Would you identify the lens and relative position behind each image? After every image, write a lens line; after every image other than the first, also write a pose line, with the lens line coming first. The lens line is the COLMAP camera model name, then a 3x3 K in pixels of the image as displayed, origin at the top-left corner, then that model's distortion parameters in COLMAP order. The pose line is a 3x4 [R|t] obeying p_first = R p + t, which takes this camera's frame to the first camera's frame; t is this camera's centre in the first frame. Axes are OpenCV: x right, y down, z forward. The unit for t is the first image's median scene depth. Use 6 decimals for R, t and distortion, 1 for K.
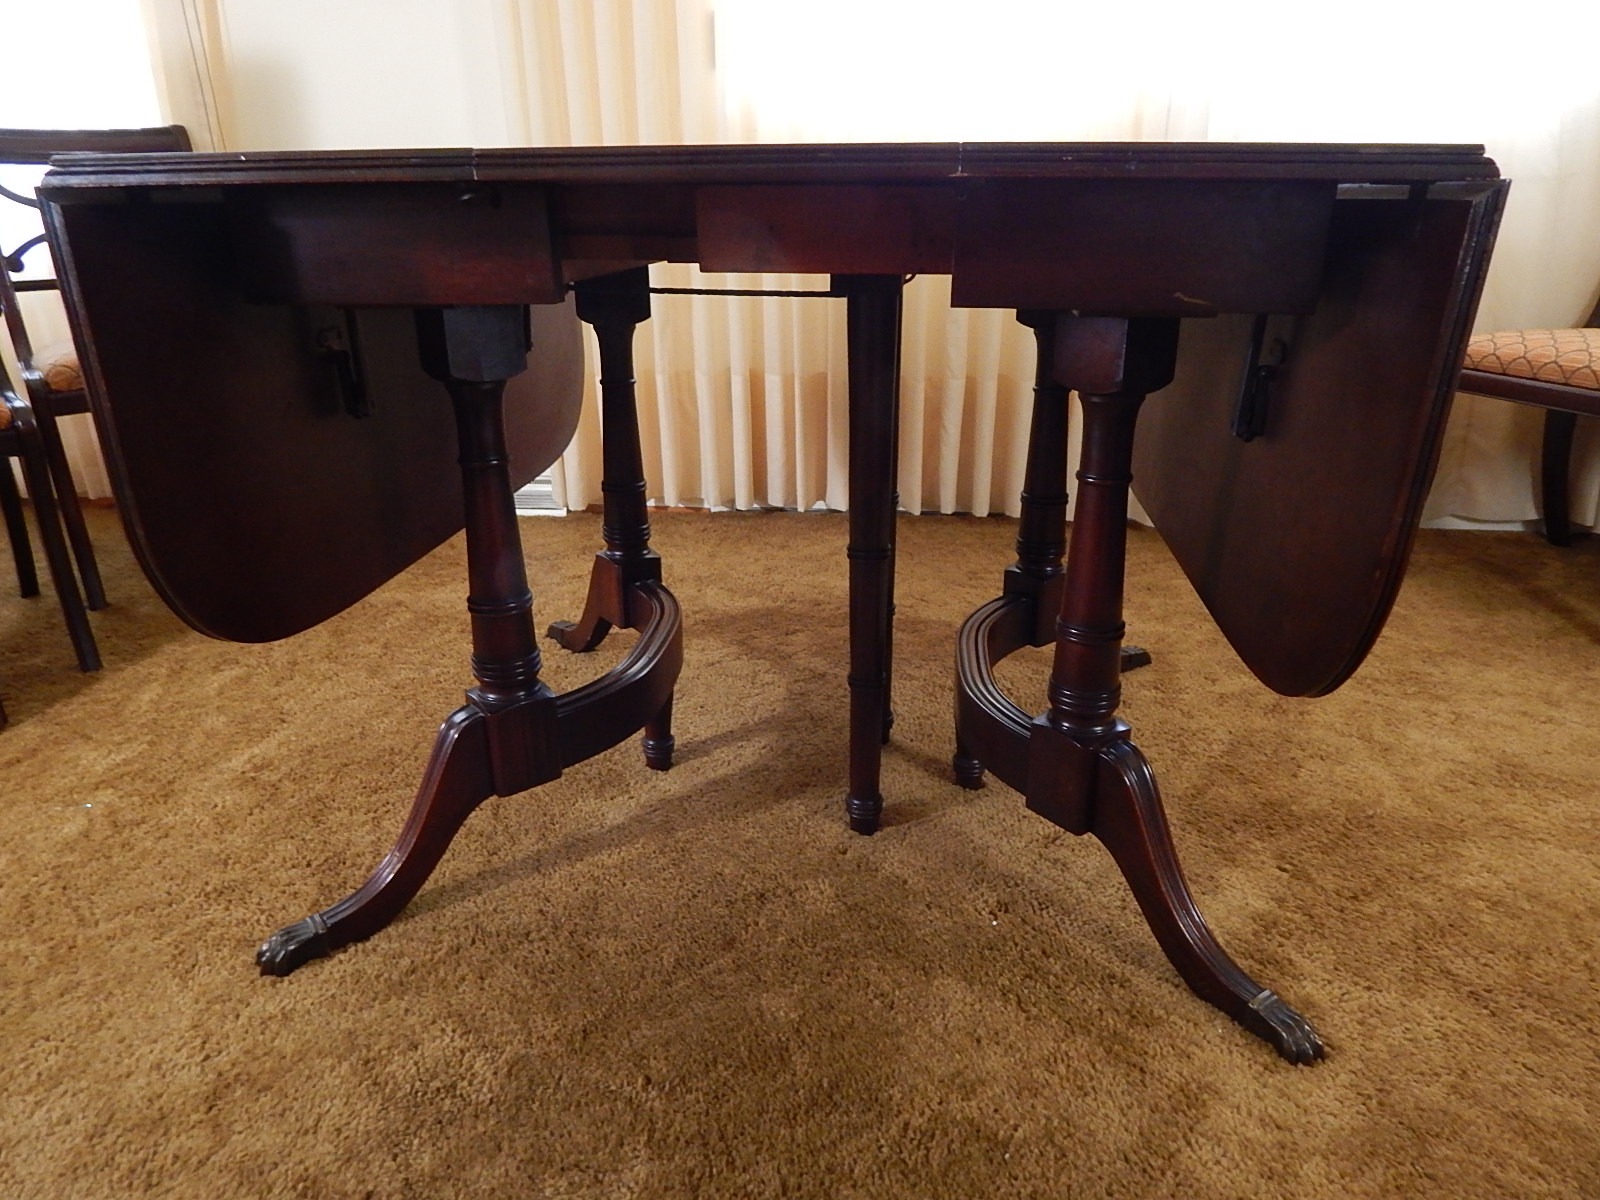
lens RADIAL K [[1035.3, 0, 802.2], [0, 1035.3, 601.6], [0, 0, 1]] dist [0.010533, -0.010283]
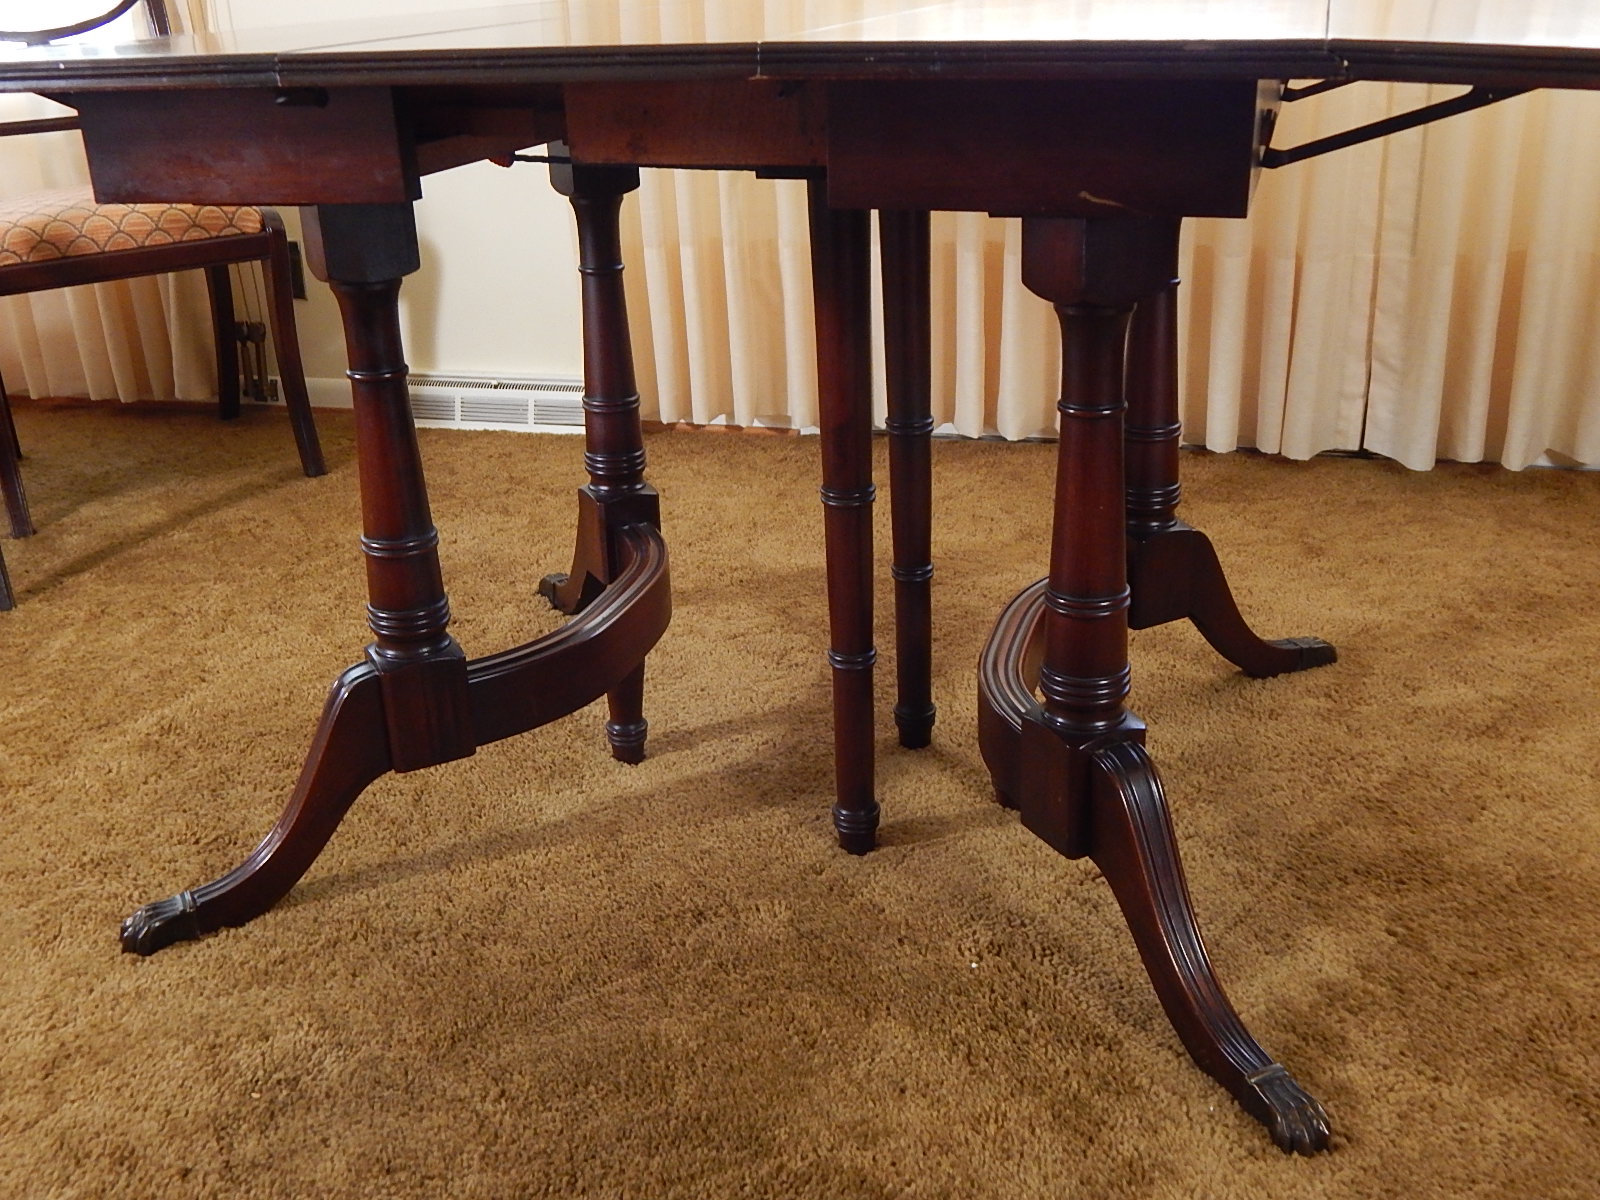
lens RADIAL K [[1569.6, 0, 802.9], [0, 1569.6, 592.0], [0, 0, 1]] dist [-0.008181, 0.000000]
pose [[0.984998, 0.039283, -0.168035, 0.242706], [-0.036741, 0.999159, 0.018213, 0.007667], [0.168609, -0.011766, 0.985613, -0.198063]]
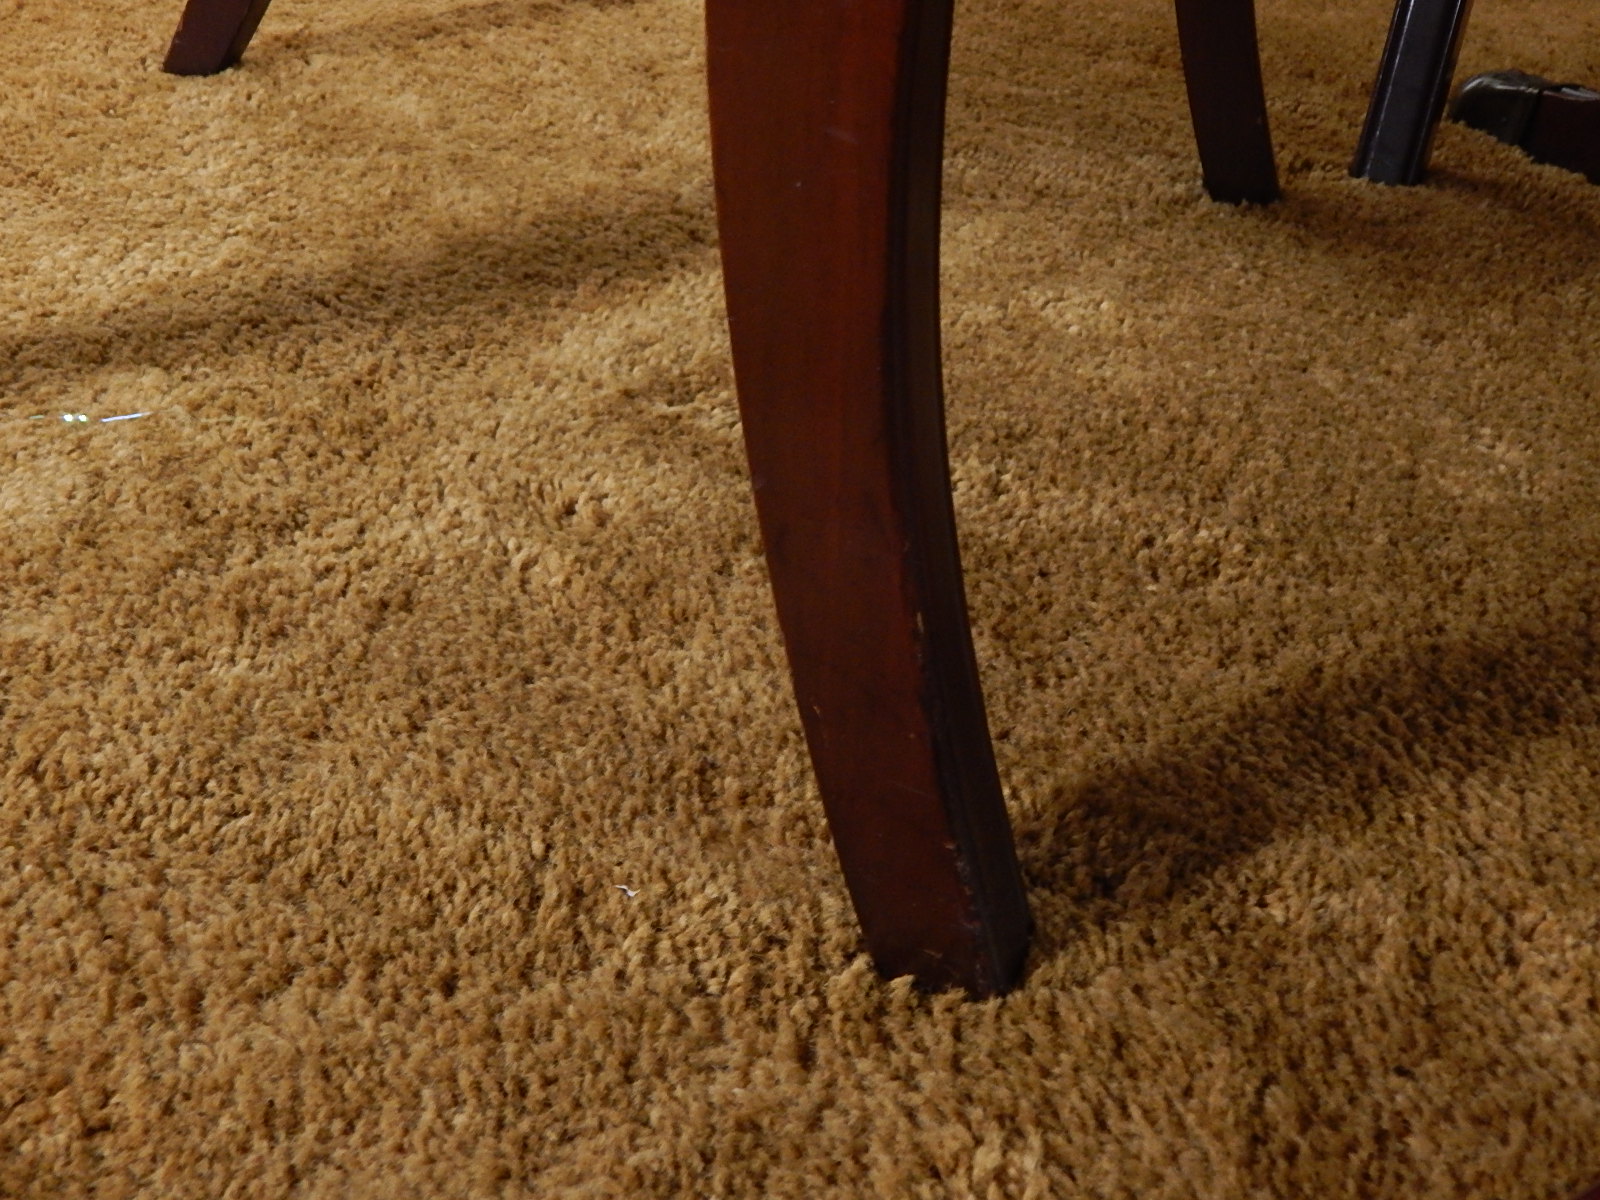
lens RADIAL K [[2018.1, 0, 797.8], [0, 2018.1, 600.0], [0, 0, 1]] dist [-0.038084, 0.000000]
pose [[0.971465, 0.182725, -0.151219, -0.526409], [-0.154261, 0.971055, 0.182361, 0.148861], [0.180164, -0.153830, 0.971533, 0.664182]]
